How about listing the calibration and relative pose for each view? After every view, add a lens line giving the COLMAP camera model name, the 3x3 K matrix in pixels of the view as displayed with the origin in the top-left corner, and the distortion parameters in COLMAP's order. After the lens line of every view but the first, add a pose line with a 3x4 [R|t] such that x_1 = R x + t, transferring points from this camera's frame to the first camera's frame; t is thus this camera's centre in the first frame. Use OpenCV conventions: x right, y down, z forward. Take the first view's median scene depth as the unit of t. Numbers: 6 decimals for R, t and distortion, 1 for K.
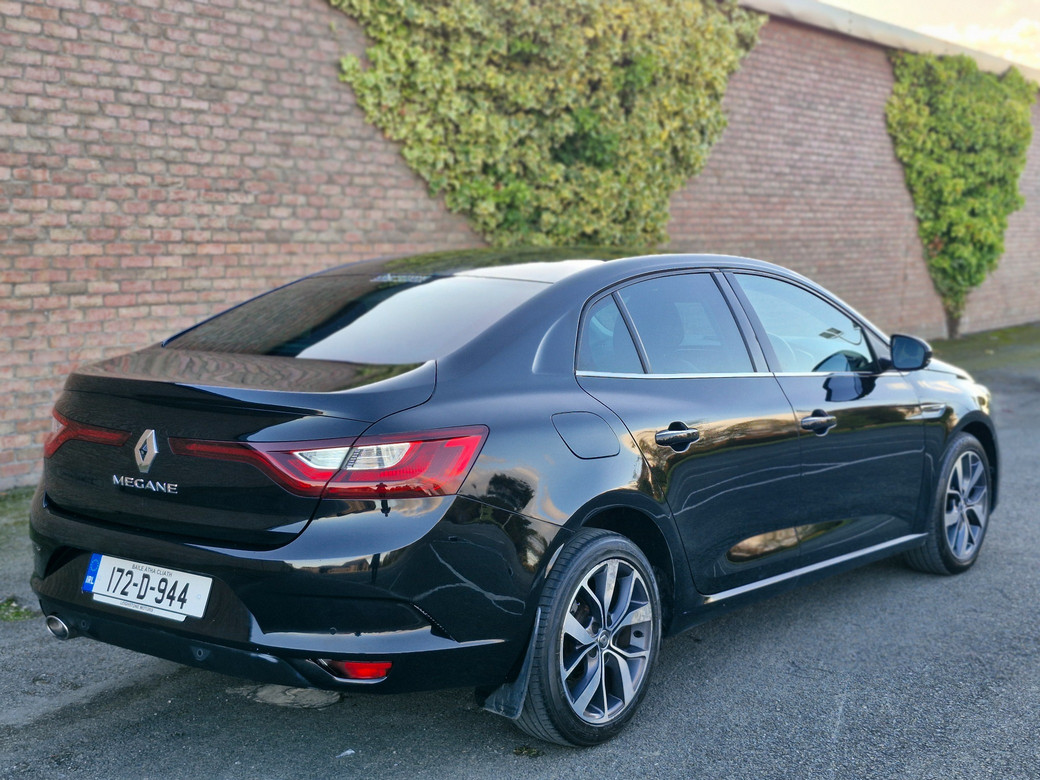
lens RADIAL K [[1450.3, 0, 525.1], [0, 1450.3, 390.7], [0, 0, 1]] dist [0.186893, -0.398652]
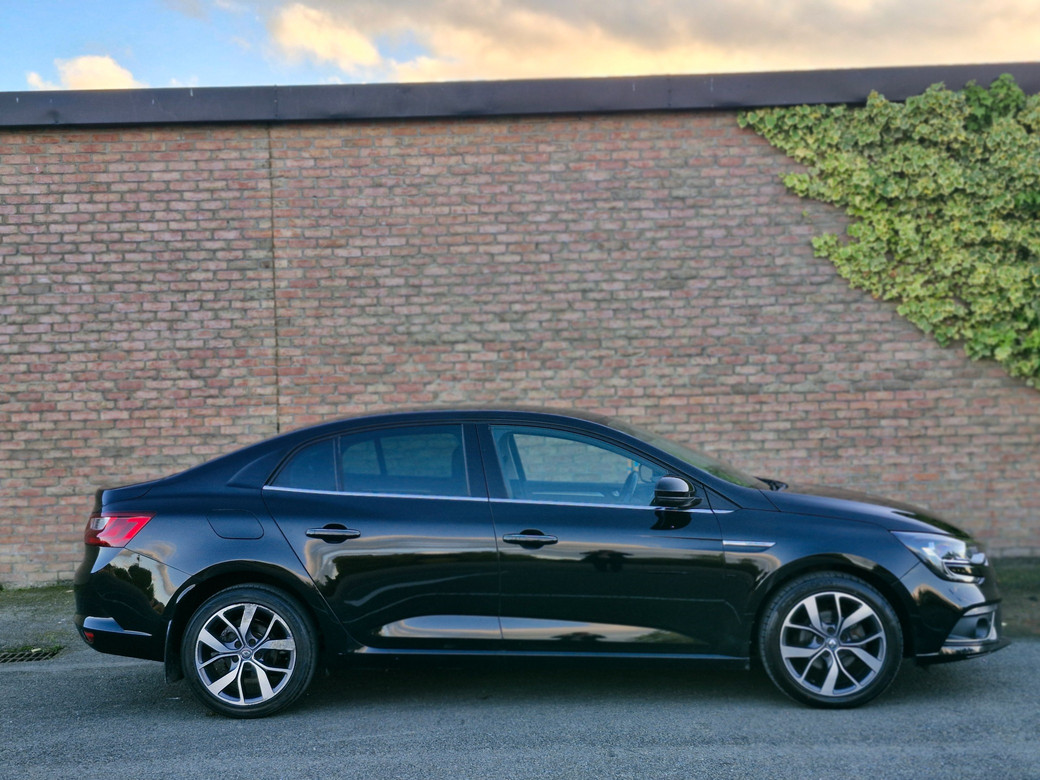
lens RADIAL K [[1464.2, 0, 501.9], [0, 1464.2, 398.8], [0, 0, 1]] dist [0.186789, -0.397980]
pose [[0.566213, -0.010812, -0.824188, 0.743146], [-0.059509, 0.996768, -0.053959, -0.018739], [0.822108, 0.079599, 0.563740, 0.135007]]
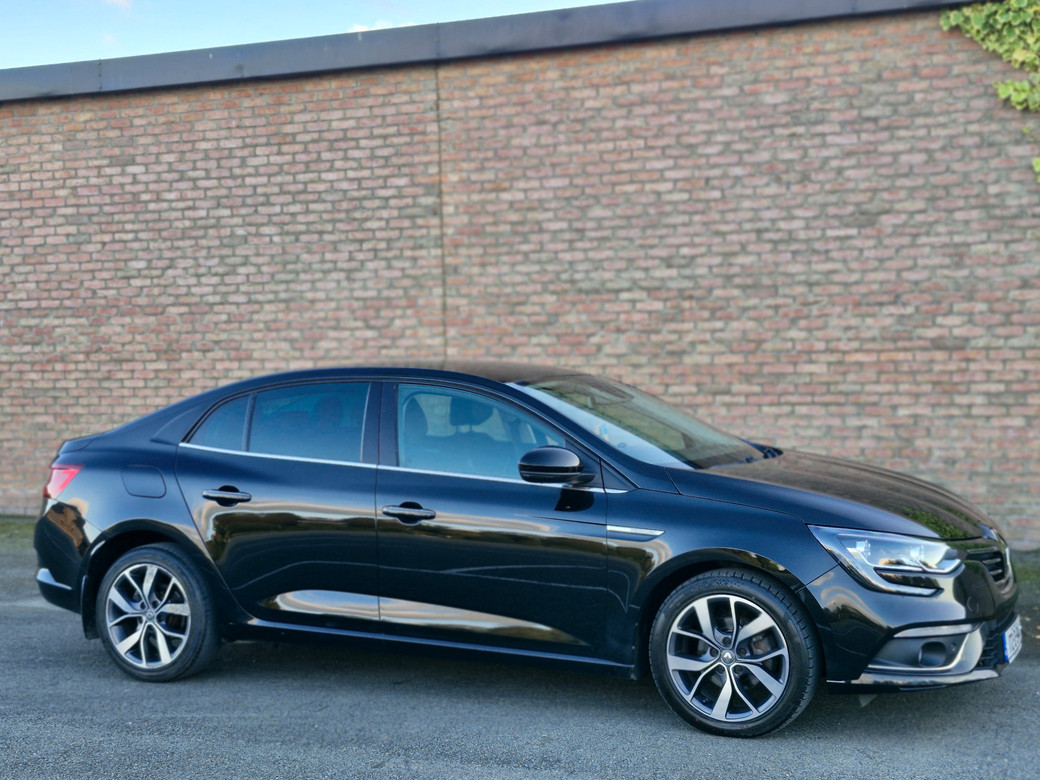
lens RADIAL K [[1450.8, 0, 518.5], [0, 1450.8, 402.8], [0, 0, 1]] dist [0.184434, -0.389986]
pose [[0.219131, 0.030982, -0.975203, 0.789598], [-0.084688, 0.996328, 0.012623, -0.051817], [0.972013, 0.079822, 0.220950, 0.481494]]
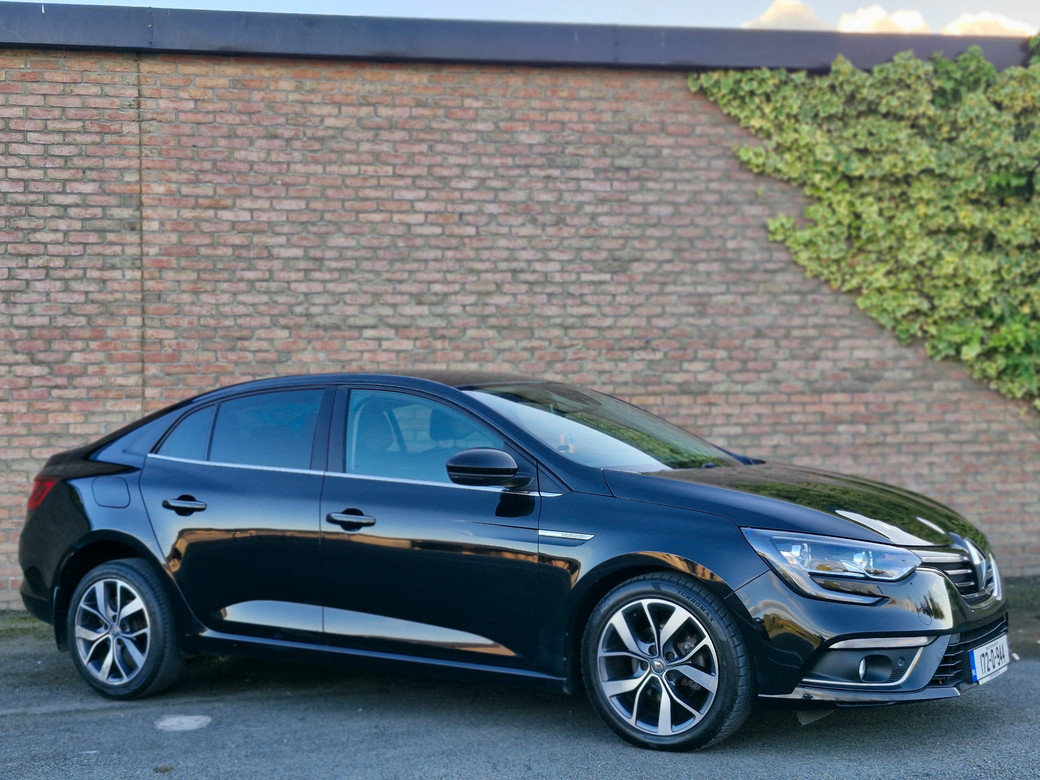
lens RADIAL K [[1460.9, 0, 503.6], [0, 1460.9, 408.9], [0, 0, 1]] dist [0.184039, -0.404703]
pose [[0.709559, -0.035173, -0.703767, 0.499178], [-0.054807, 0.992973, -0.104885, 0.031067], [0.702511, 0.112993, 0.702645, 0.142053]]
